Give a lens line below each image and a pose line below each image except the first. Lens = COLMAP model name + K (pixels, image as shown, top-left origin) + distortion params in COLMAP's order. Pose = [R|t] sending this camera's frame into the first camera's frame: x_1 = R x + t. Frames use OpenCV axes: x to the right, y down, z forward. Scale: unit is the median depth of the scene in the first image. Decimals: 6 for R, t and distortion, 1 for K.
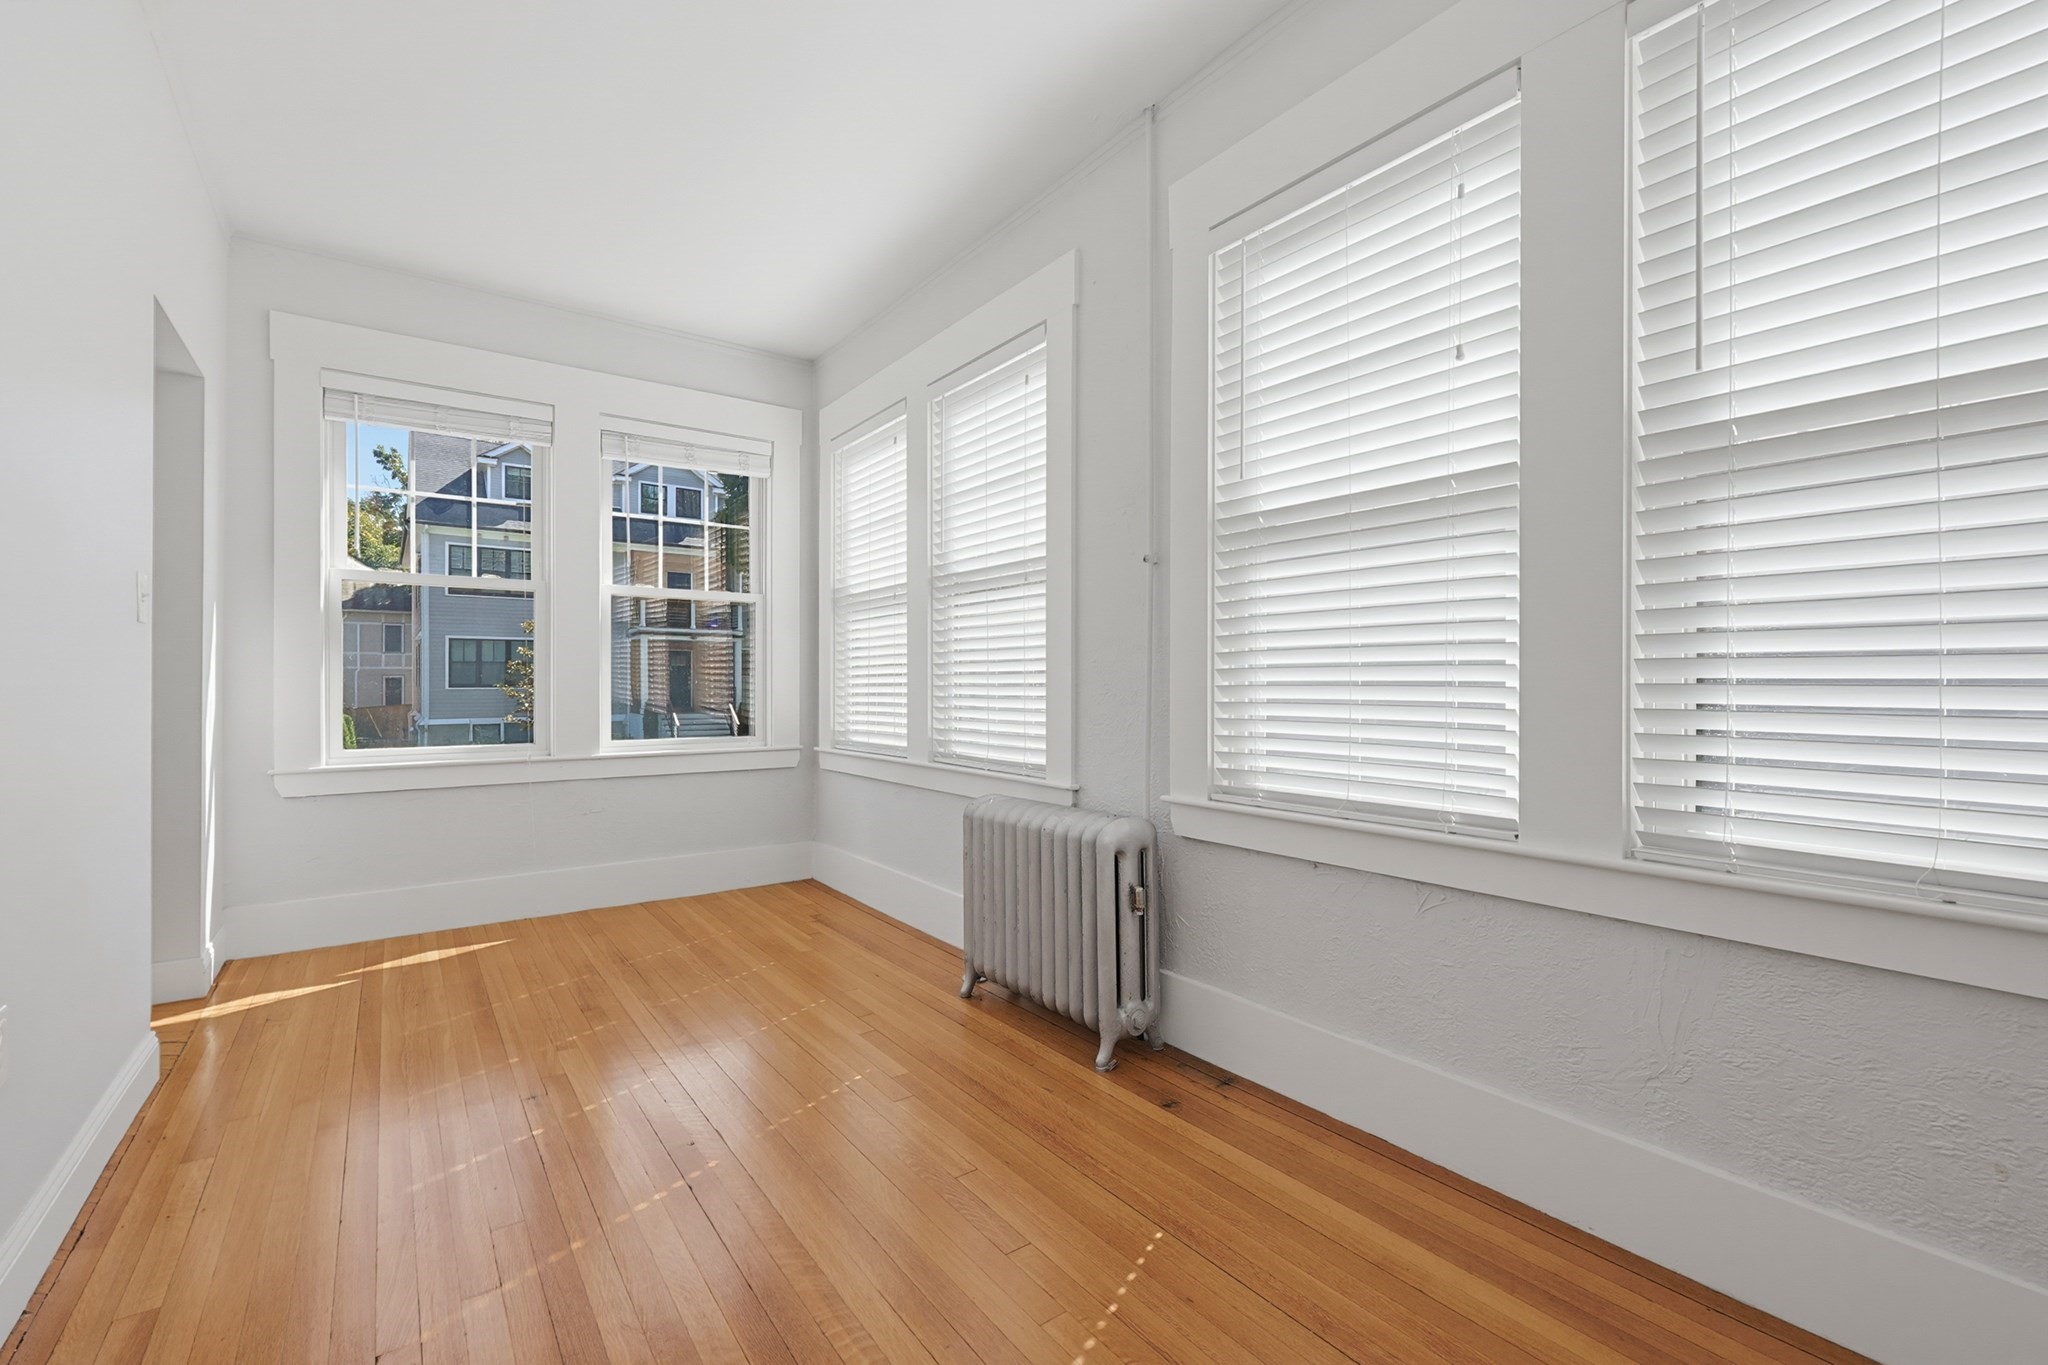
lens RADIAL K [[878.6, 0, 1039.2], [0, 878.6, 688.1], [0, 0, 1]] dist [-0.000219, 0.000227]
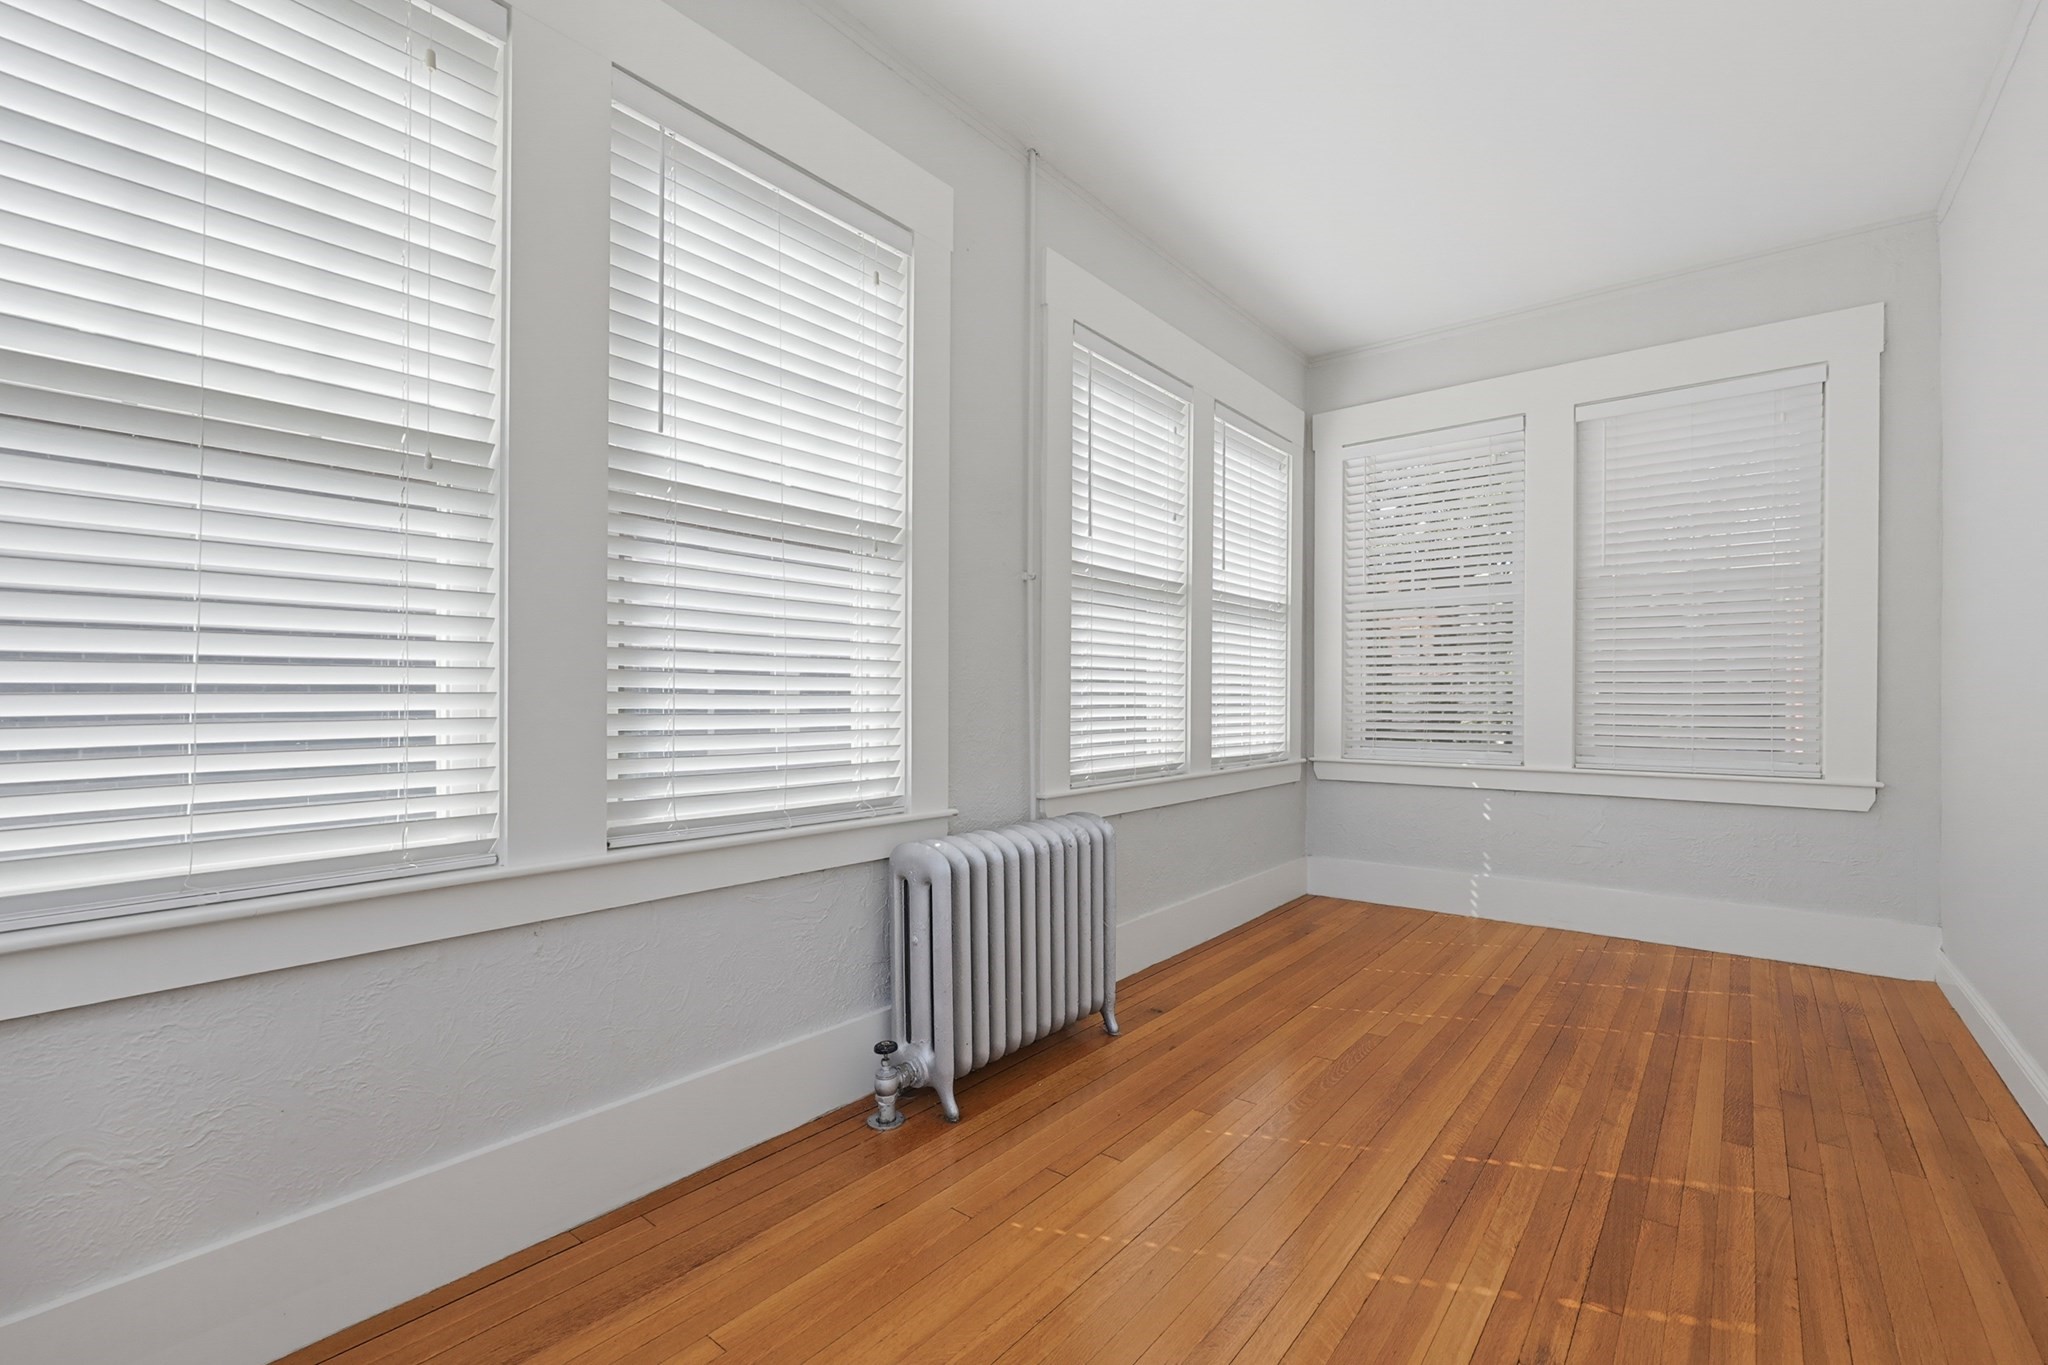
lens RADIAL K [[907.2, 0, 1070.0], [0, 907.2, 694.4], [0, 0, 1]] dist [0.000524, 0.000098]
pose [[-0.284396, -0.000538, 0.958707, -0.809078], [-0.001695, 0.999999, 0.000058, -0.002853], [-0.958706, -0.001609, -0.284396, 1.087990]]
